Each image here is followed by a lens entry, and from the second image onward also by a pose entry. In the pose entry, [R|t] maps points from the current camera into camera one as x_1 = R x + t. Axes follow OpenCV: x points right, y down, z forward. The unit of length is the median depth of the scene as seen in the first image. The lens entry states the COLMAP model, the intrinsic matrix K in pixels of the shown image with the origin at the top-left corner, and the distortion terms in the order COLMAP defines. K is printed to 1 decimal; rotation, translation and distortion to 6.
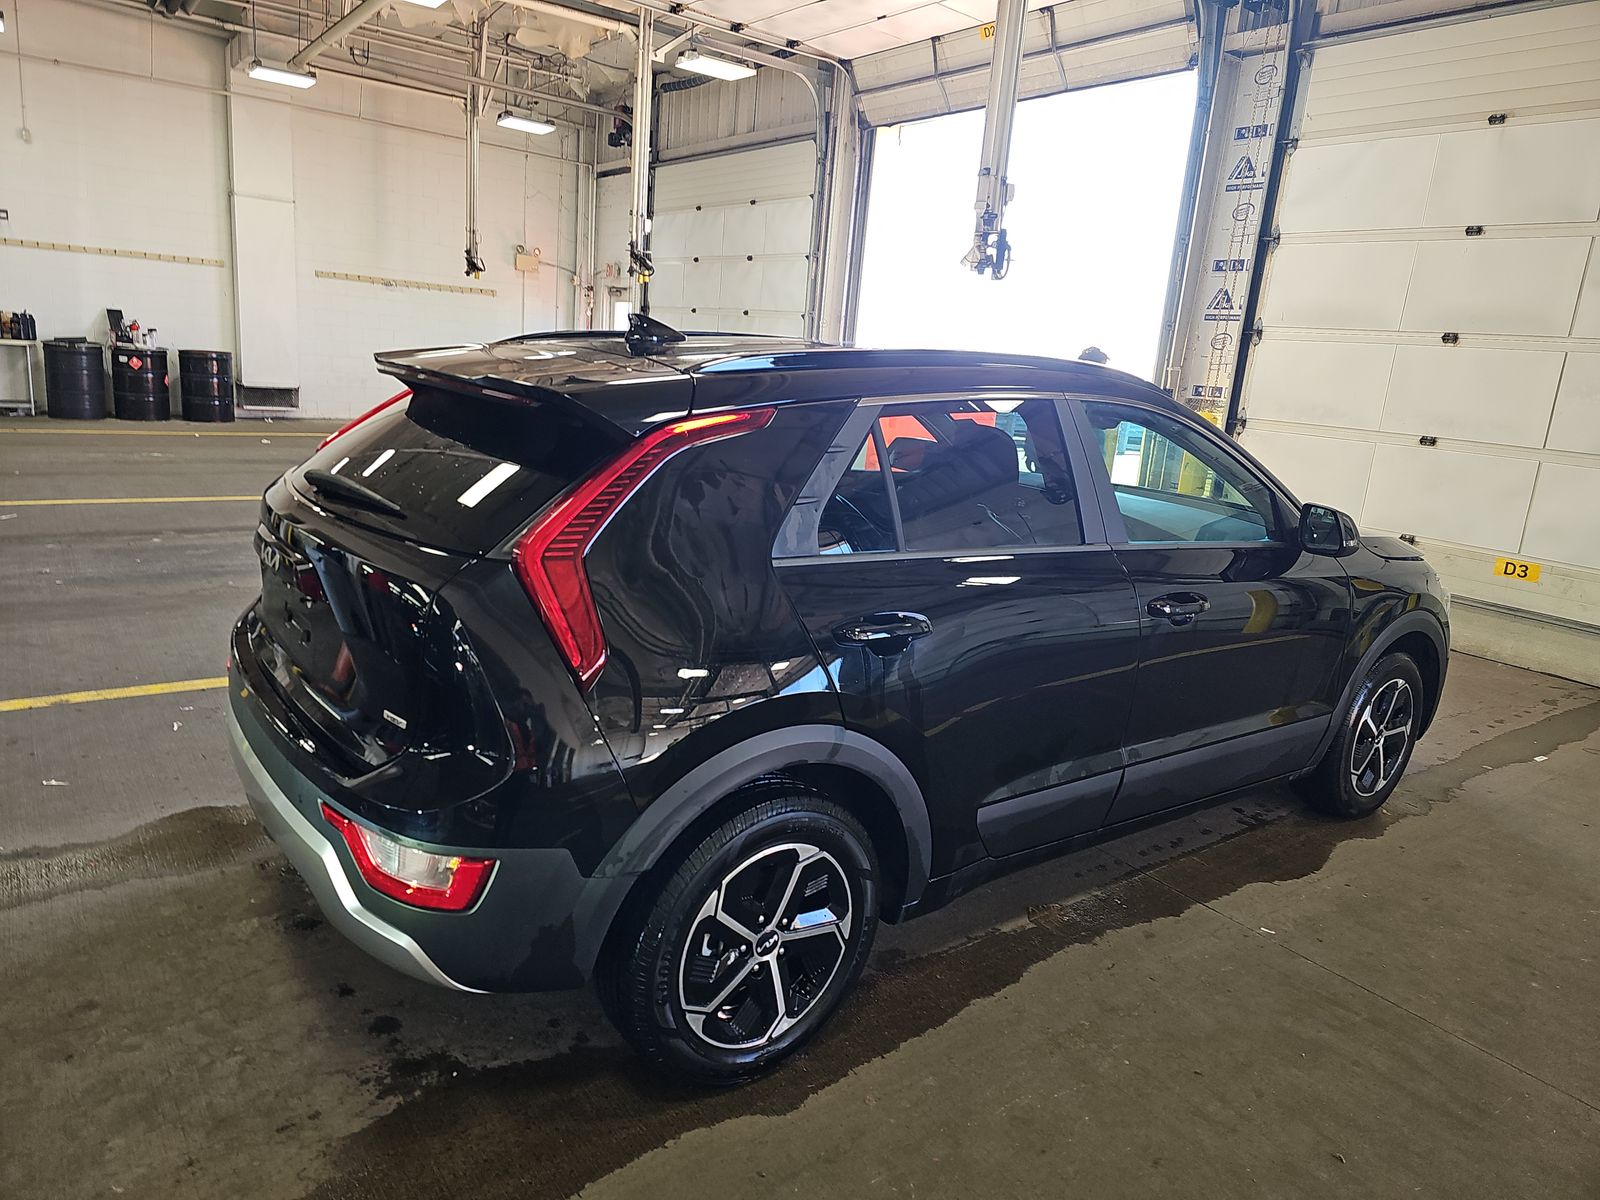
lens RADIAL K [[1062.2, 0, 800.0], [0, 1062.2, 600.0], [0, 0, 1]] dist [0.052935, -0.043484]
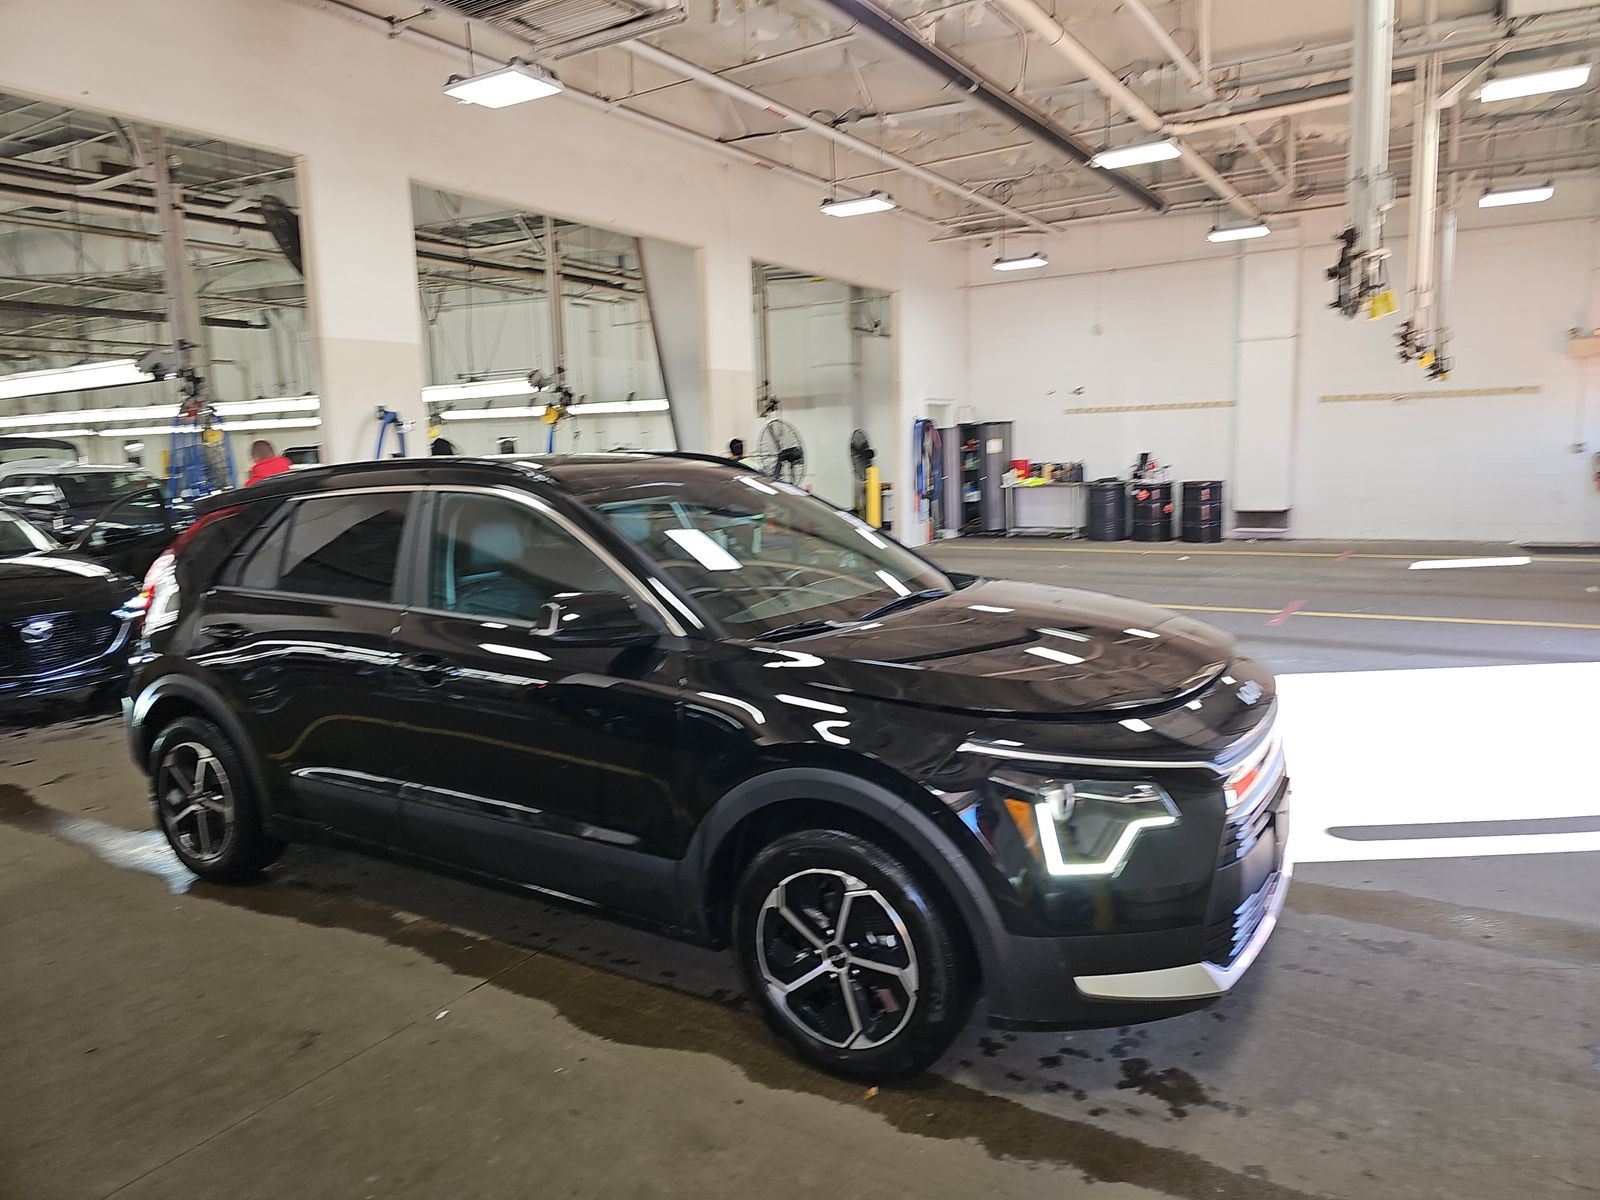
lens RADIAL K [[1062.2, 0, 800.0], [0, 1062.2, 600.0], [0, 0, 1]] dist [0.052935, -0.043484]
pose [[0.356343, 0.042962, -0.933367, 0.373501], [-0.153986, 0.987983, -0.013313, -0.027522], [0.921579, 0.148469, 0.358676, 0.228644]]
